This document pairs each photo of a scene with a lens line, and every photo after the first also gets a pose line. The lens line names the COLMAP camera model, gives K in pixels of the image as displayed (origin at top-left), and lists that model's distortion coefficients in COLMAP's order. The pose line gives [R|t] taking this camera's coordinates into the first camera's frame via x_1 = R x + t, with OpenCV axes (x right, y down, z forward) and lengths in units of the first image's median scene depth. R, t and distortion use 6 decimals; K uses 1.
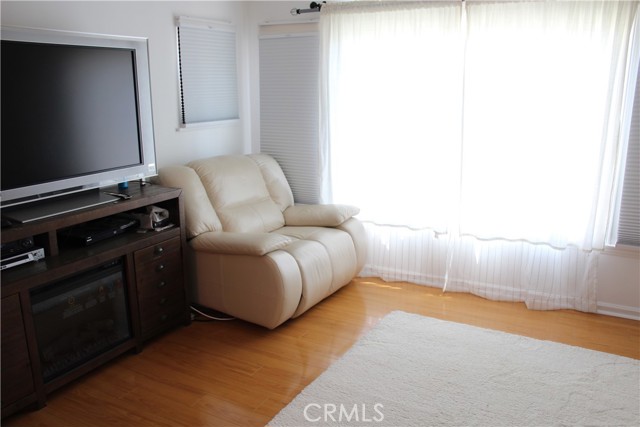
lens RADIAL K [[530.8, 0, 320.7], [0, 530.8, 215.0], [0, 0, 1]] dist [-0.177128, 0.155672]
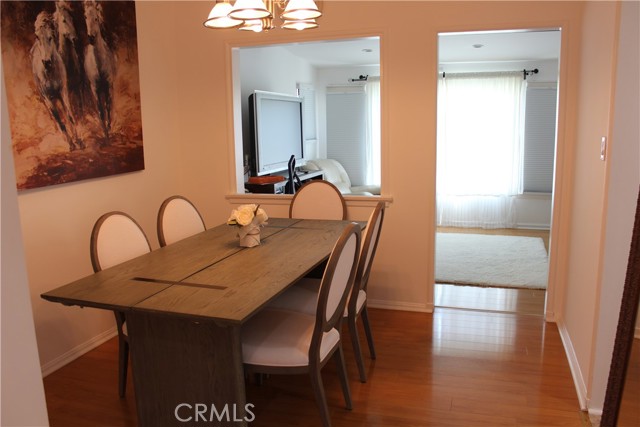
lens RADIAL K [[530.8, 0, 320.7], [0, 530.8, 215.0], [0, 0, 1]] dist [-0.177128, 0.155672]
pose [[0.988416, -0.035414, 0.147576, -0.500652], [0.046155, 0.996479, -0.070000, 0.232641], [-0.144577, 0.076000, 0.986570, -0.874705]]
